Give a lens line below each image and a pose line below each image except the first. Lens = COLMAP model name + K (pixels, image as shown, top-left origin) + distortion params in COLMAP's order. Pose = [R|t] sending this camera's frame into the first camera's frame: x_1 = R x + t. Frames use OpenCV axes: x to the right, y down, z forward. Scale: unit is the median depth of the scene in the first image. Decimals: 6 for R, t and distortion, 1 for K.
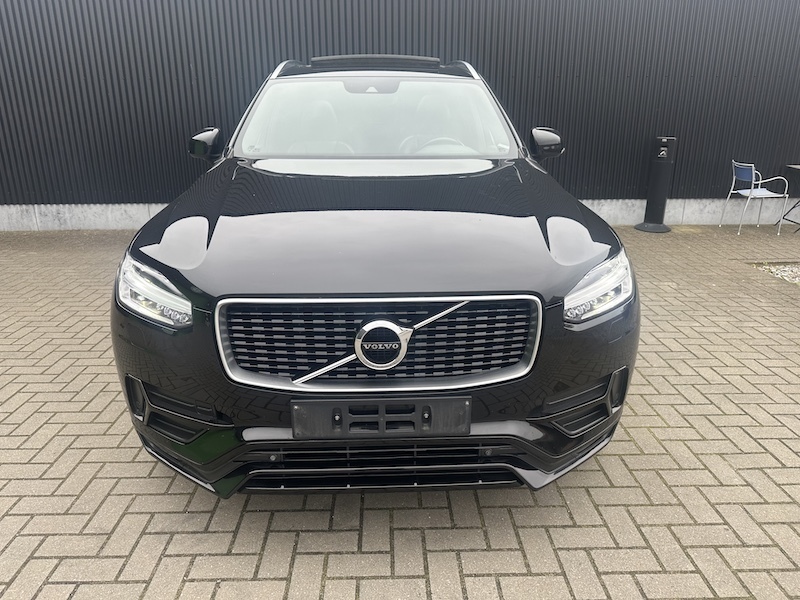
lens RADIAL K [[567.2, 0, 397.7], [0, 567.2, 298.6], [0, 0, 1]] dist [0.026275, -0.033005]
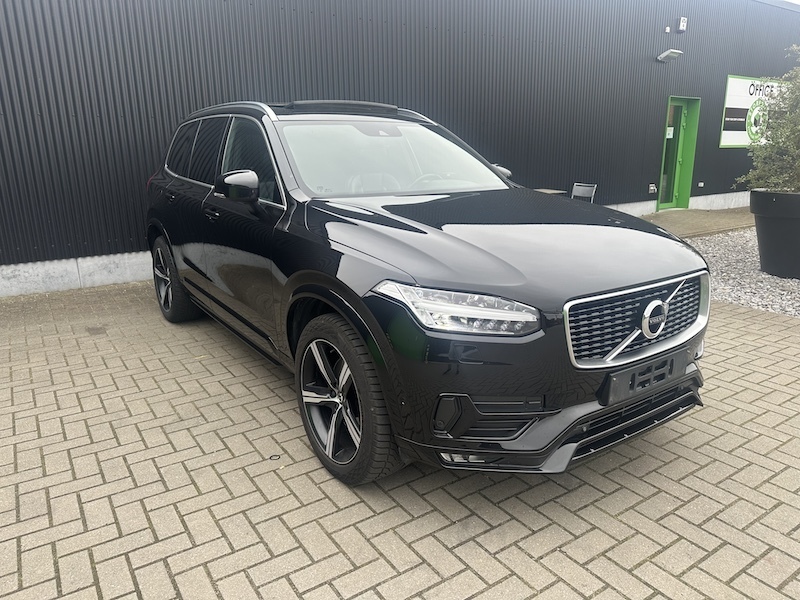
lens RADIAL K [[567.2, 0, 397.7], [0, 567.2, 298.6], [0, 0, 1]] dist [0.026275, -0.033005]
pose [[0.843842, -0.141469, 0.517607, -0.959114], [0.173440, 0.984750, -0.013610, -0.042557], [-0.507788, 0.101258, 0.855510, 0.101872]]
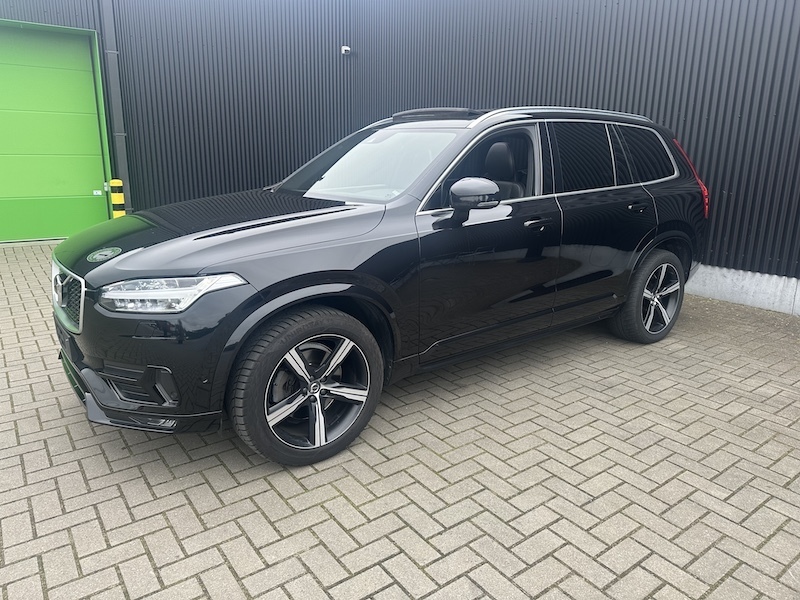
lens RADIAL K [[559.6, 0, 402.5], [0, 559.6, 296.0], [0, 0, 1]] dist [0.076085, -0.107774]
pose [[0.577531, 0.207256, -0.789622, 1.471958], [-0.262575, 0.963000, 0.060715, -0.213954], [0.772989, 0.172270, 0.610582, 0.582317]]
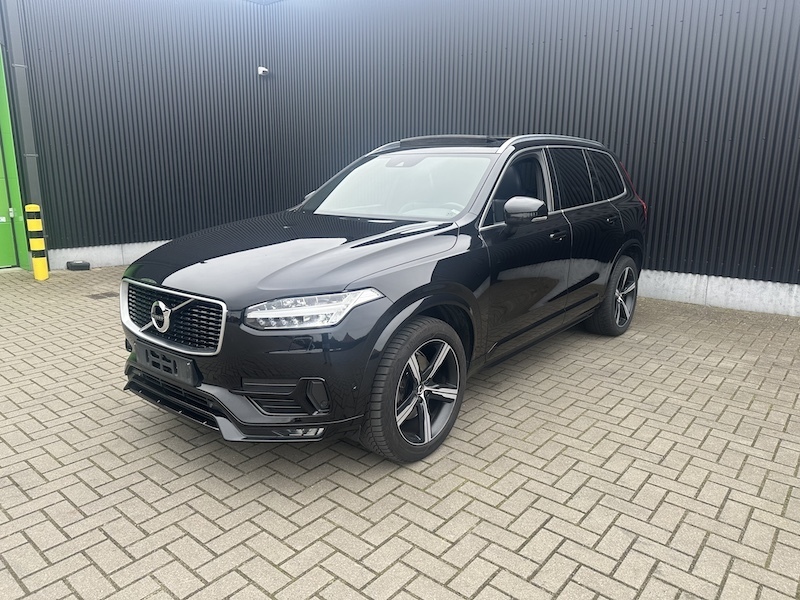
lens RADIAL K [[562.0, 0, 405.0], [0, 562.0, 301.2], [0, 0, 1]] dist [0.064122, -0.085615]
pose [[0.754380, 0.150347, -0.638988, 1.227099], [-0.208861, 0.977806, -0.016511, -0.067814], [0.622324, 0.145915, 0.769039, 0.106557]]
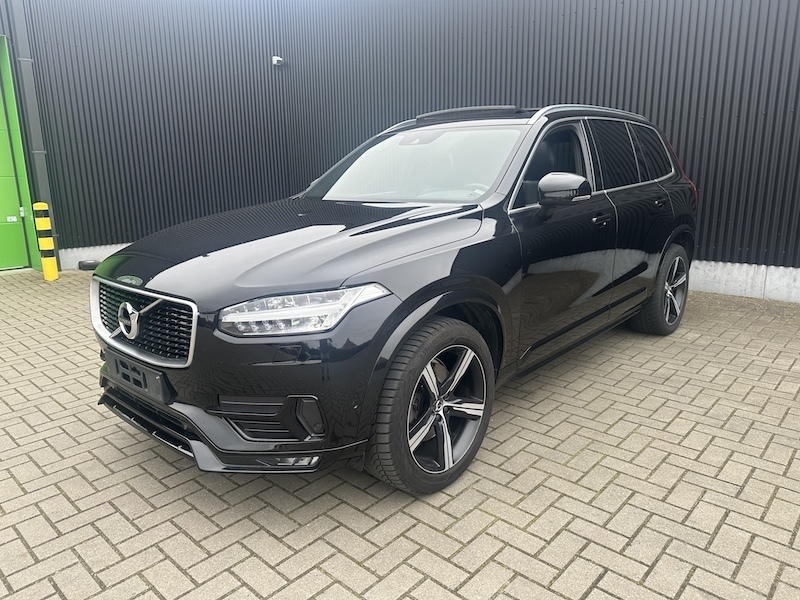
lens RADIAL K [[567.2, 0, 397.7], [0, 567.2, 298.6], [0, 0, 1]] dist [0.026275, -0.033005]
pose [[0.717704, 0.142788, -0.681551, 1.097339], [-0.198296, 0.980136, -0.003472, -0.078732], [0.667517, 0.137641, 0.731762, 0.298628]]
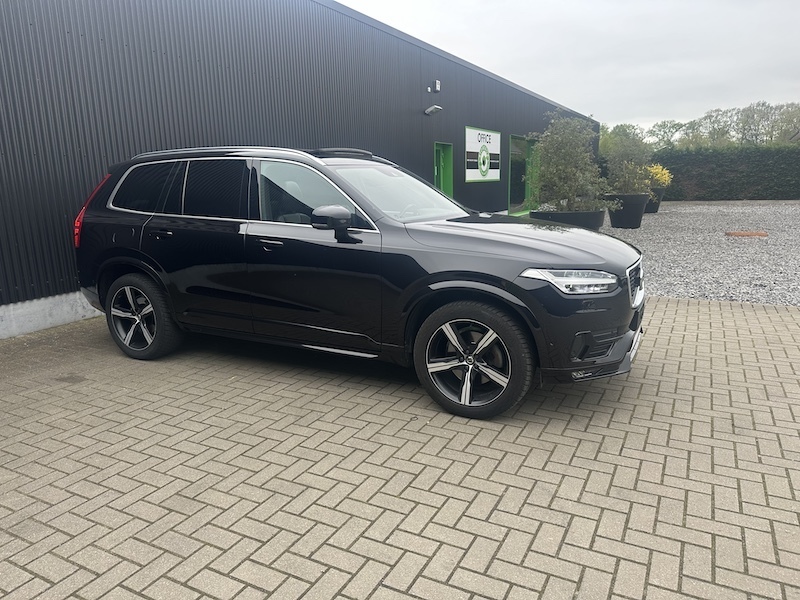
lens RADIAL K [[559.6, 0, 402.5], [0, 559.6, 296.0], [0, 0, 1]] dist [0.076085, -0.107774]
pose [[0.485972, -0.183396, 0.854516, -1.962007], [0.288372, 0.956627, 0.041311, -0.183428], [-0.825029, 0.226342, 0.517780, 0.469237]]
